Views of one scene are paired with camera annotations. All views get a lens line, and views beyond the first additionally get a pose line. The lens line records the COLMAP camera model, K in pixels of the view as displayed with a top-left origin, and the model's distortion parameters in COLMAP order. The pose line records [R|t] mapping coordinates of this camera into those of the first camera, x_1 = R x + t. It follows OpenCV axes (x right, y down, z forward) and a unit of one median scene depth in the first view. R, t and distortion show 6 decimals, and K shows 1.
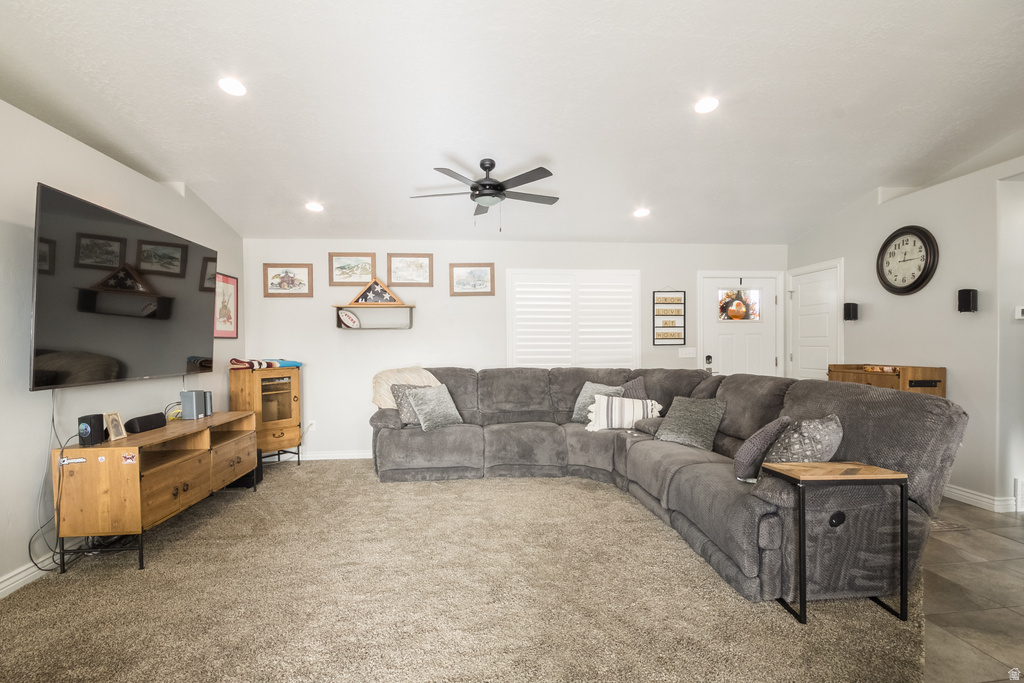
lens RADIAL K [[477.4, 0, 517.2], [0, 477.4, 353.1], [0, 0, 1]] dist [0.001131, -0.010425]
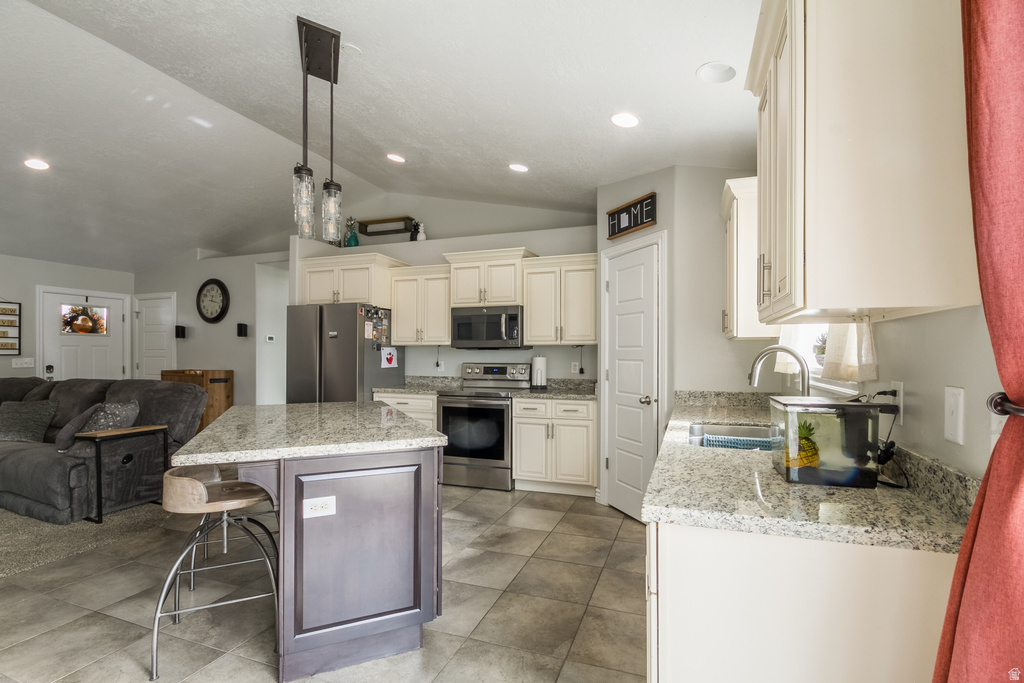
lens RADIAL K [[477.4, 0, 517.2], [0, 477.4, 353.1], [0, 0, 1]] dist [0.001131, -0.010425]
pose [[0.430324, 0.012368, 0.902590, -0.150597], [0.009876, 0.999782, -0.018408, 0.011127], [-0.902621, 0.016835, 0.430108, -0.574983]]
